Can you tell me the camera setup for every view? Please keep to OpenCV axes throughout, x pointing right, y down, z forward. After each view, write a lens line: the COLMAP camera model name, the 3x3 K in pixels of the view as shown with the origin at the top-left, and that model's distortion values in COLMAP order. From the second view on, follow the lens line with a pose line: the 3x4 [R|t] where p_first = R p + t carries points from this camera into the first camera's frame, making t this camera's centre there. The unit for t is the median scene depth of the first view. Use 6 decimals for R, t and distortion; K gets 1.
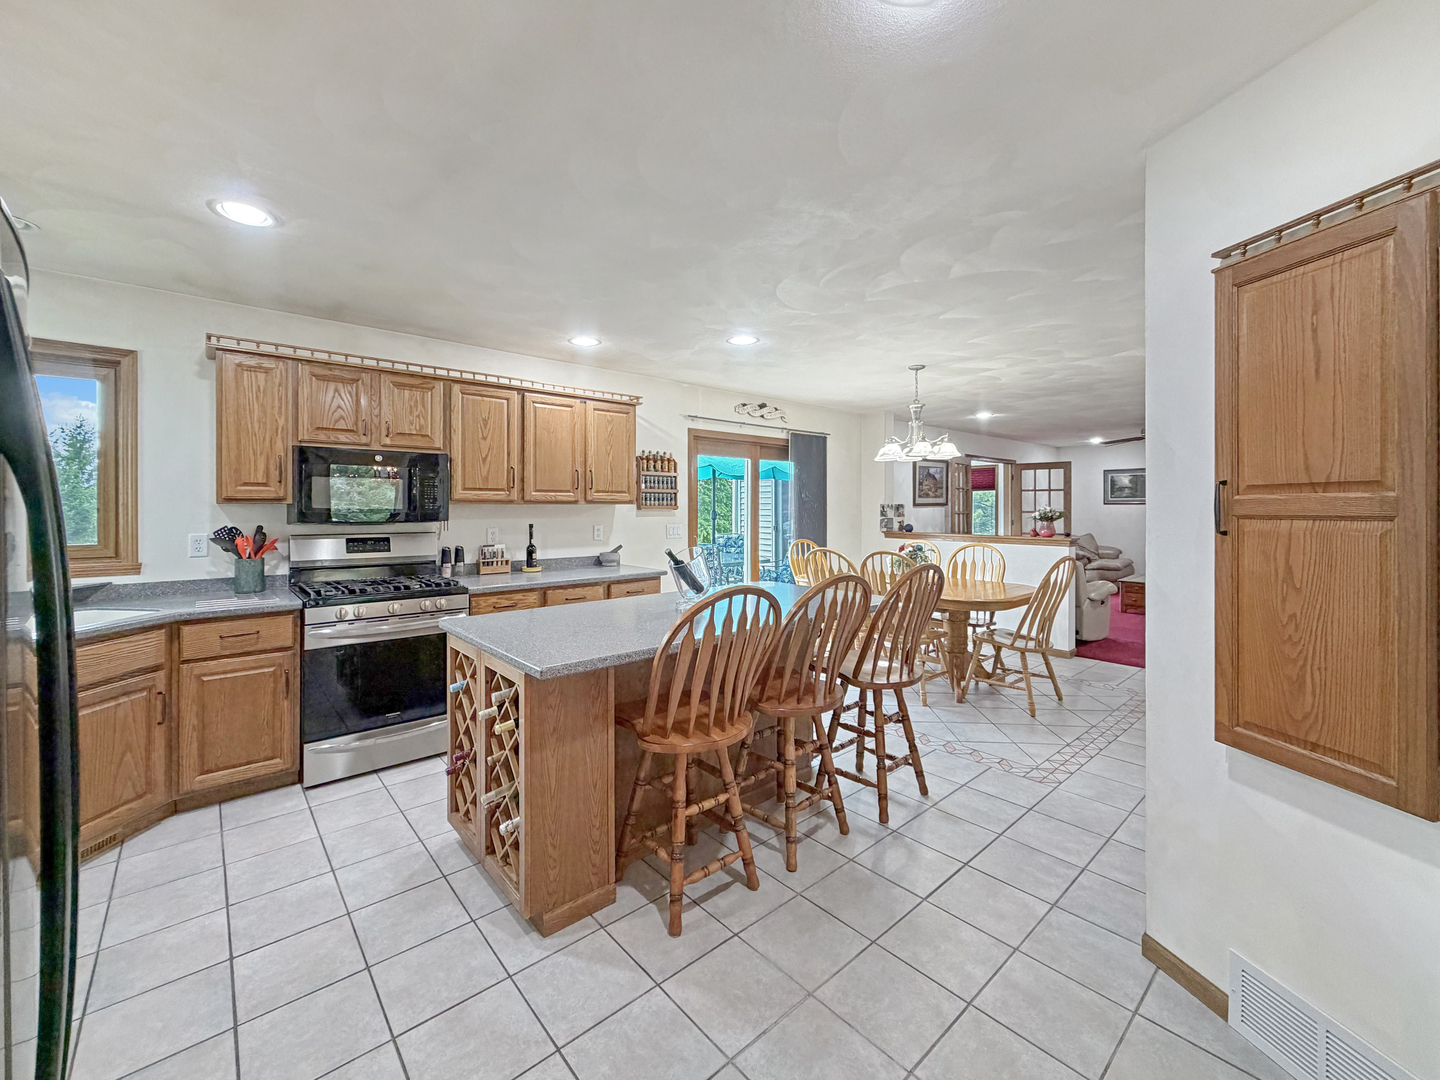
lens RADIAL K [[589.5, 0, 708.8], [0, 589.5, 507.6], [0, 0, 1]] dist [-0.003878, 0.001234]
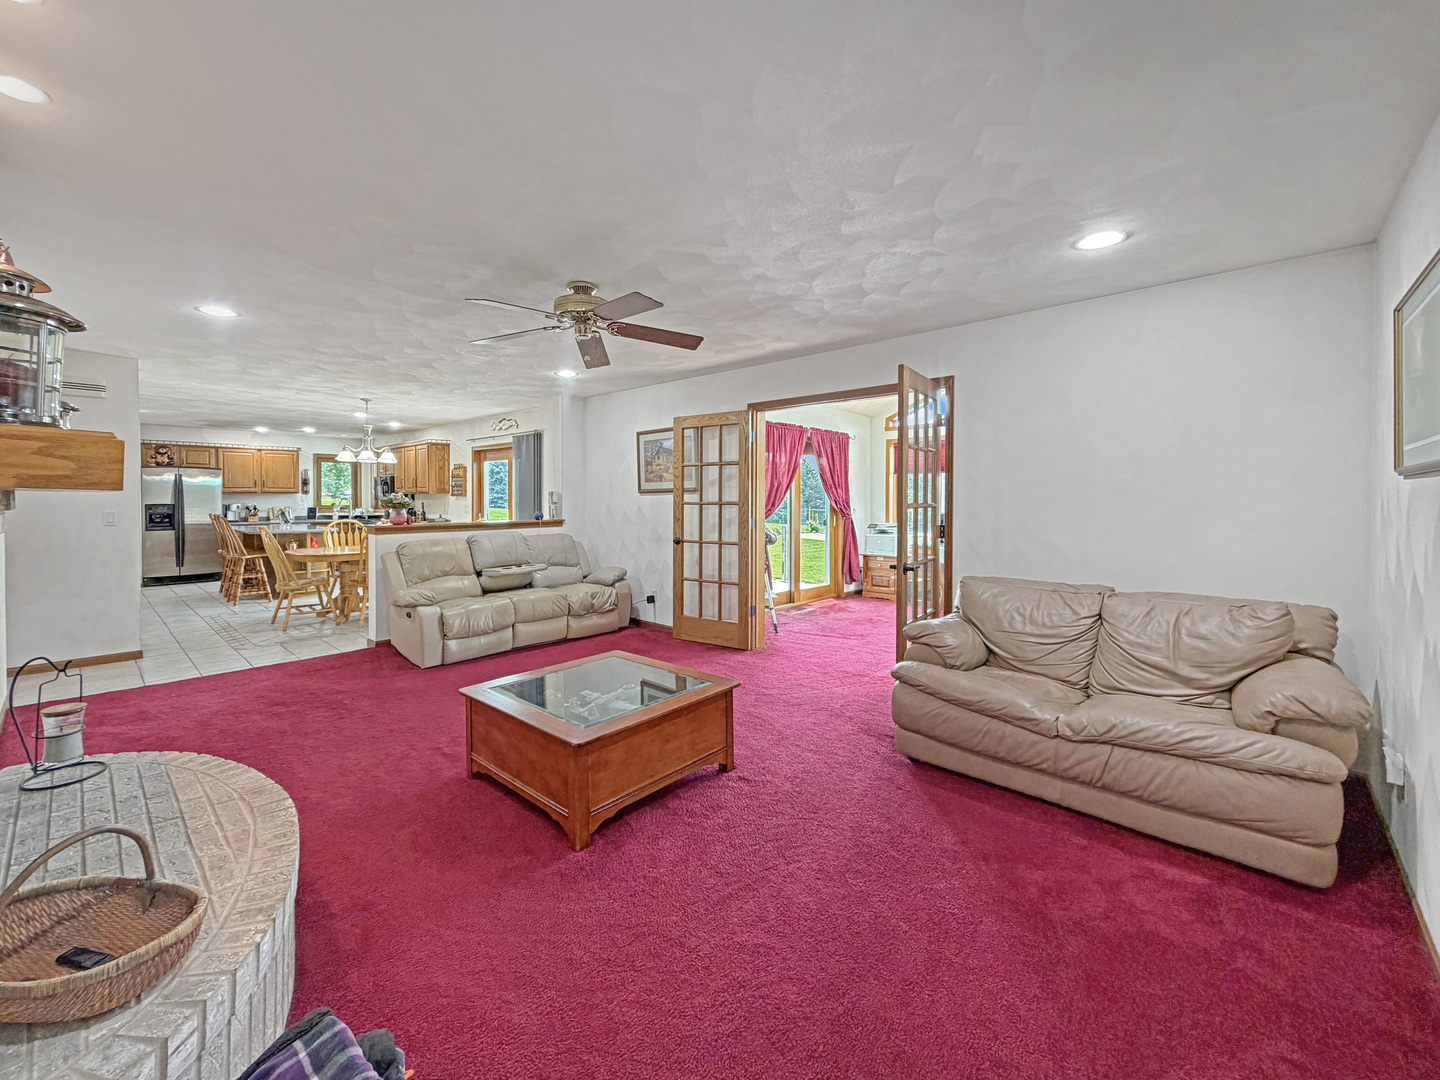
lens RADIAL K [[589.5, 0, 716.5], [0, 589.5, 510.7], [0, 0, 1]] dist [-0.003878, 0.001234]
pose [[0.119450, 0.023625, -0.992559, 1.316028], [-0.001267, 0.999720, 0.023643, 0.002607], [0.992839, -0.001567, 0.119446, 1.157724]]
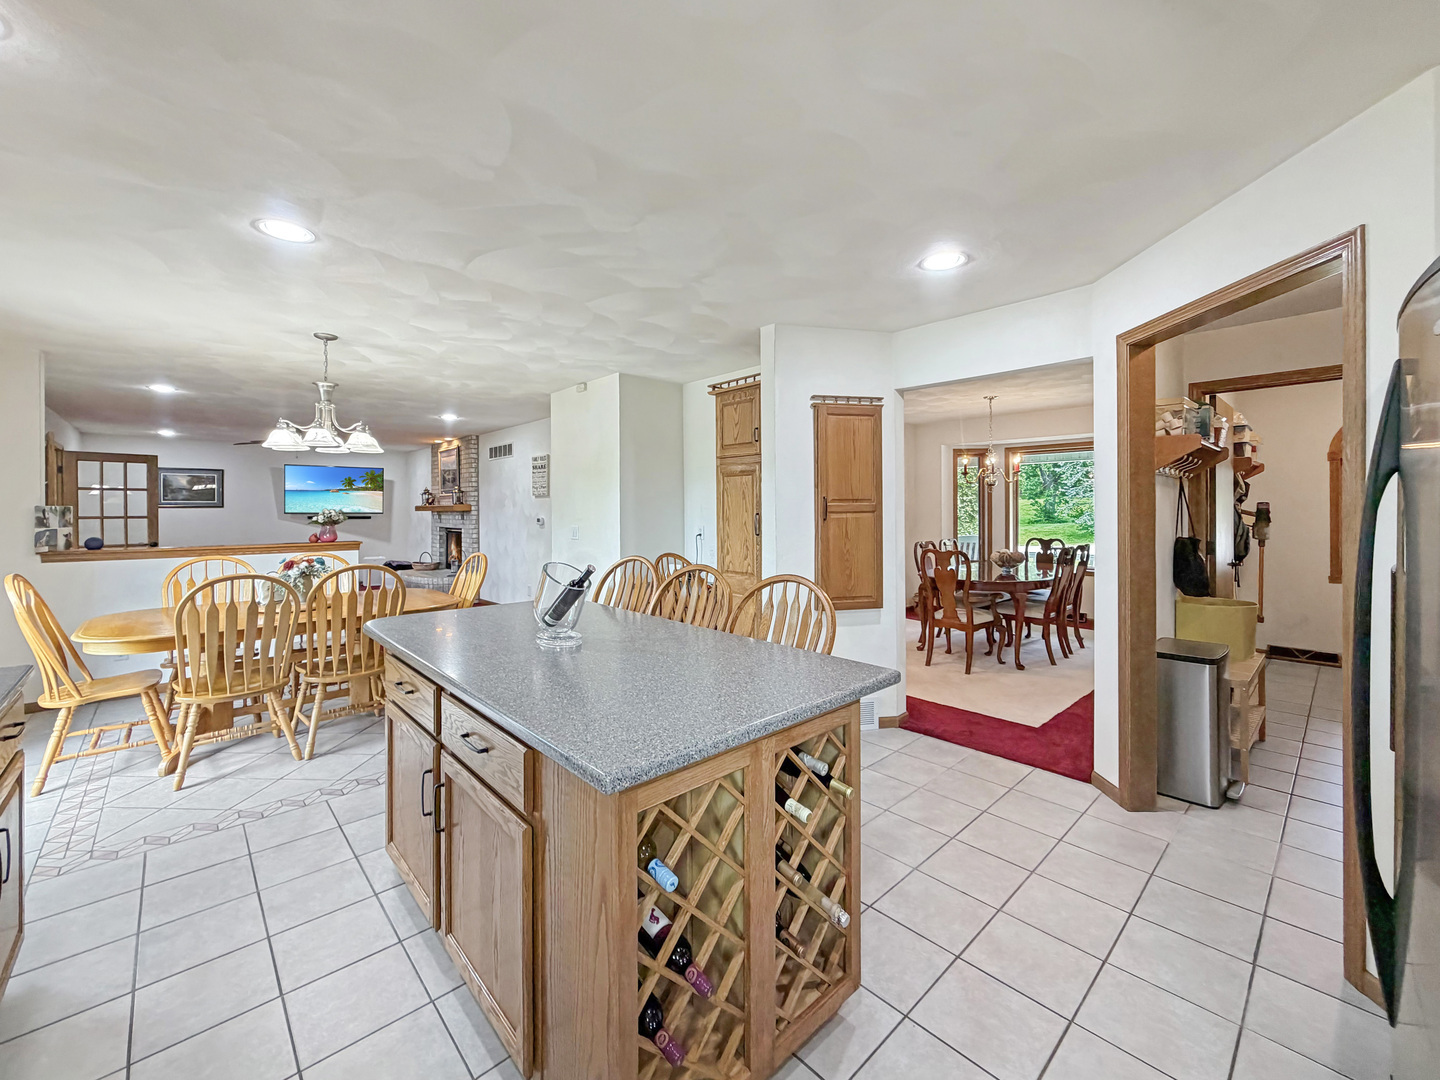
lens RADIAL K [[589.5, 0, 709.4], [0, 589.5, 514.1], [0, 0, 1]] dist [-0.003878, 0.001234]
pose [[-0.027247, -0.009056, 0.999588, -0.317573], [0.004459, 0.999948, 0.009180, -0.000344], [-0.999619, 0.004707, -0.027205, 0.339901]]
